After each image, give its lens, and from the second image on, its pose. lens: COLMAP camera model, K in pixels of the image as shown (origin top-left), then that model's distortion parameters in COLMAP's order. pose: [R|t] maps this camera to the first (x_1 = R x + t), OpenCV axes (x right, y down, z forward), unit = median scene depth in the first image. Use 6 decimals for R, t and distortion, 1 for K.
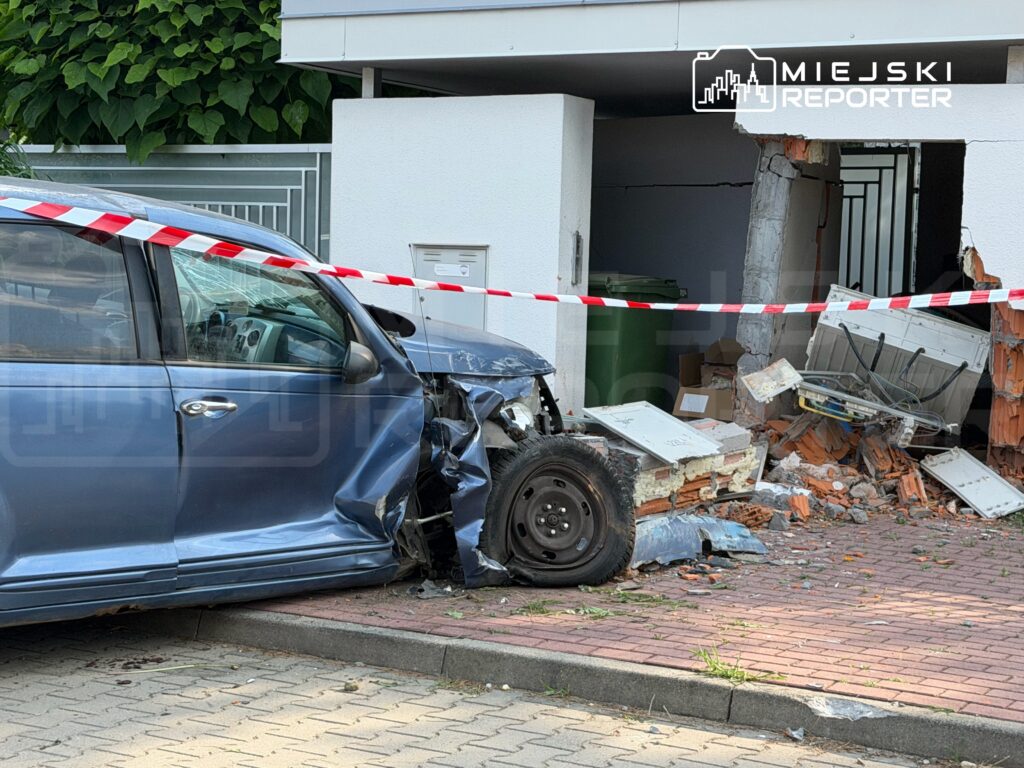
lens RADIAL K [[1980.1, 0, 521.5], [0, 1980.1, 390.7], [0, 0, 1]] dist [0.111344, 0.000000]
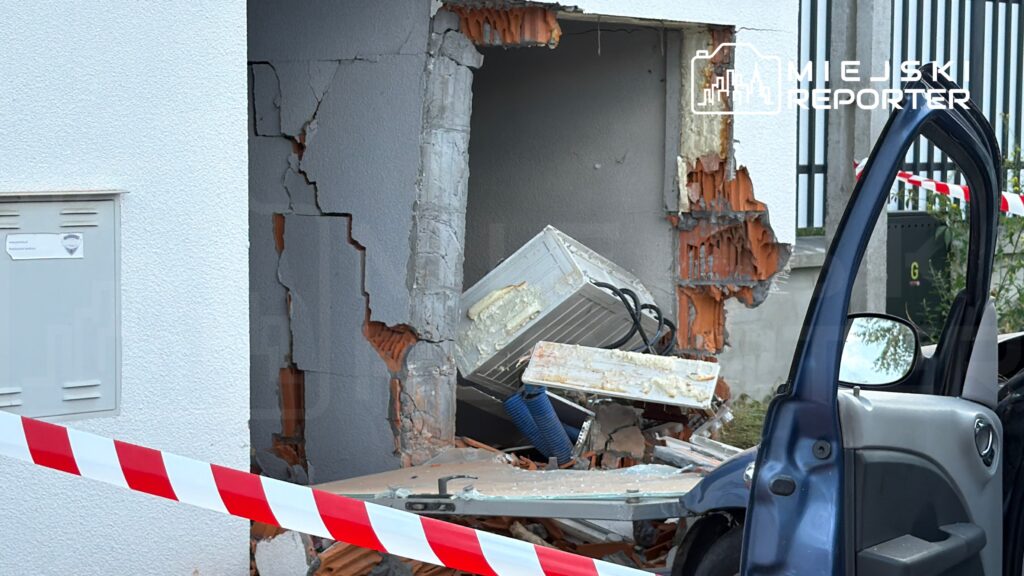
lens RADIAL K [[2102.8, 0, 511.0], [0, 2102.8, 287.8], [0, 0, 1]] dist [0.116946, 0.000000]
pose [[0.227909, -0.097027, 0.968836, -0.566594], [0.071423, 0.994008, 0.082746, -0.095939], [-0.971059, 0.050339, 0.233473, 0.871594]]
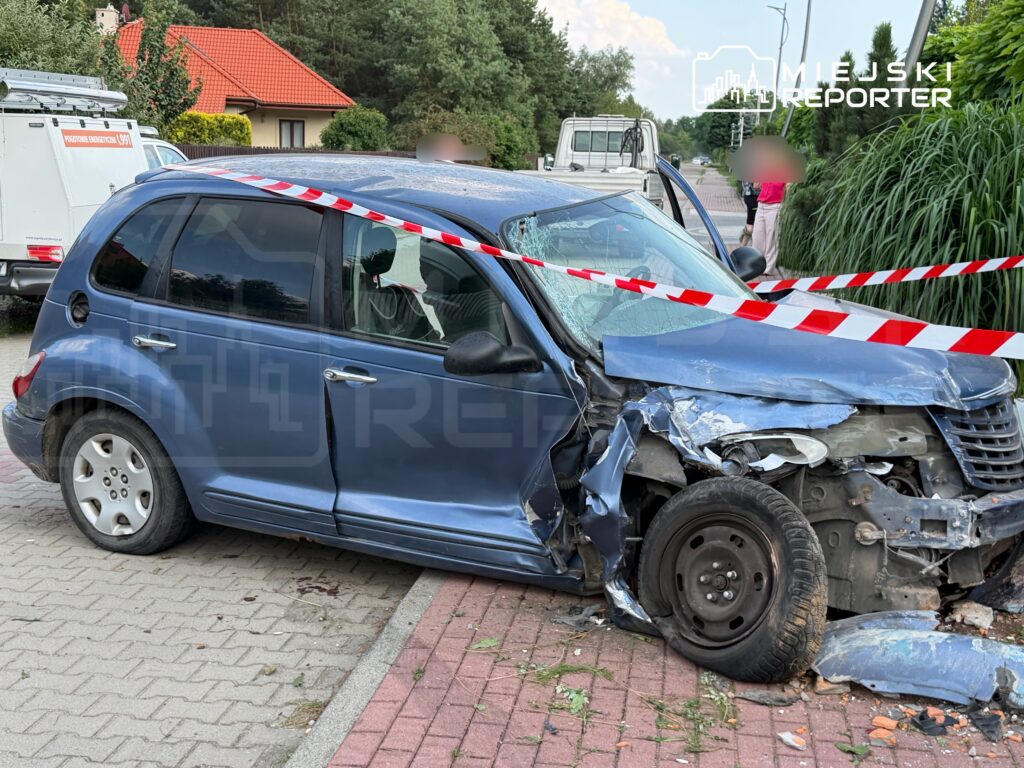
lens RADIAL K [[1323.8, 0, 487.3], [0, 1323.8, 388.8], [0, 0, 1]] dist [0.129234, 0.000000]
pose [[0.371673, 0.151828, -0.915864, 0.362248], [-0.089600, 0.987797, 0.127391, -0.056803], [0.924030, 0.034714, 0.380741, 0.551000]]
